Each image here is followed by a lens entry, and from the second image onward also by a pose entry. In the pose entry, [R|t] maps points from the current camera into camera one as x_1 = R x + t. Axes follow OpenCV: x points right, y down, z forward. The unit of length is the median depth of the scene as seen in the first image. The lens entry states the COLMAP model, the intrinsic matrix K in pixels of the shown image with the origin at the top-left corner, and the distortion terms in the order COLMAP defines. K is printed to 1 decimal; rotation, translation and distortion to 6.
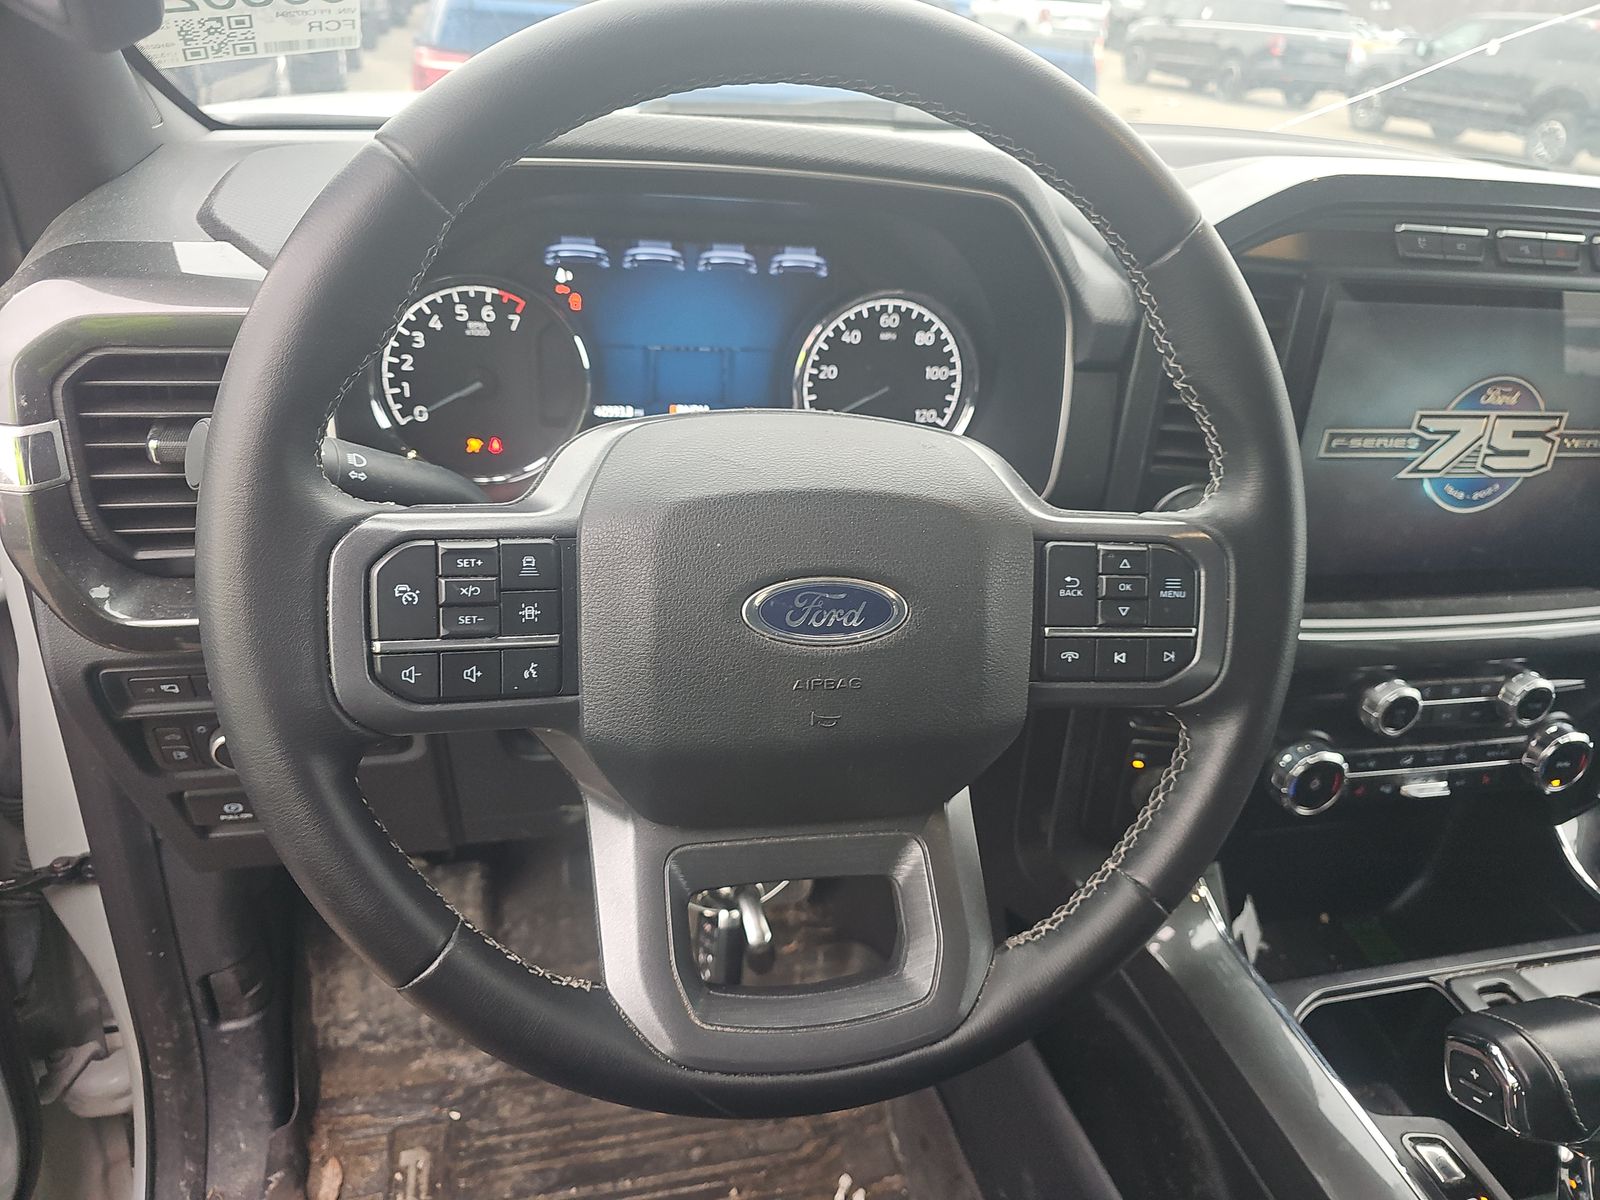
lens RADIAL K [[1064.5, 0, 793.8], [0, 1064.5, 613.9], [0, 0, 1]] dist [0.060625, 0.000810]
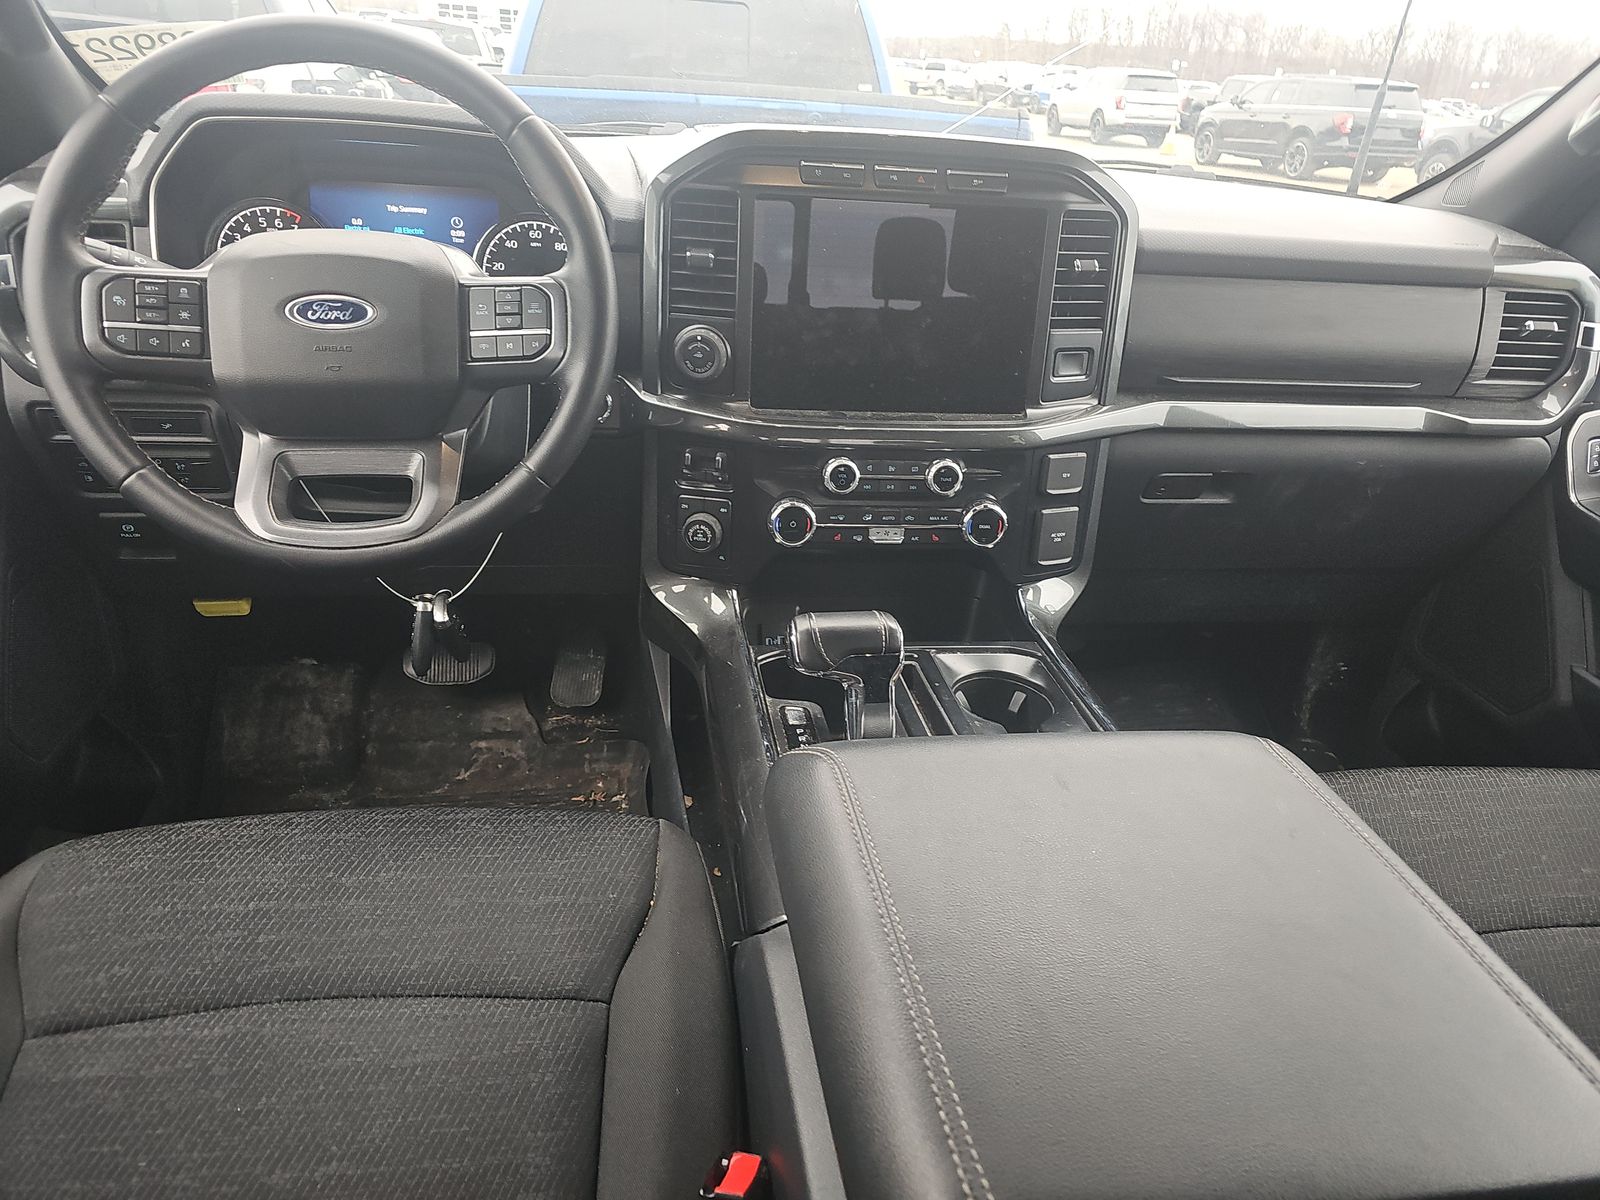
lens RADIAL K [[1064.5, 0, 805.7], [0, 1064.5, 589.4], [0, 0, 1]] dist [0.060625, 0.000810]
pose [[0.995491, 0.017340, -0.093258, 0.656126], [-0.025654, 0.995728, -0.088700, 0.391405], [0.091321, 0.090693, 0.991683, -0.519049]]
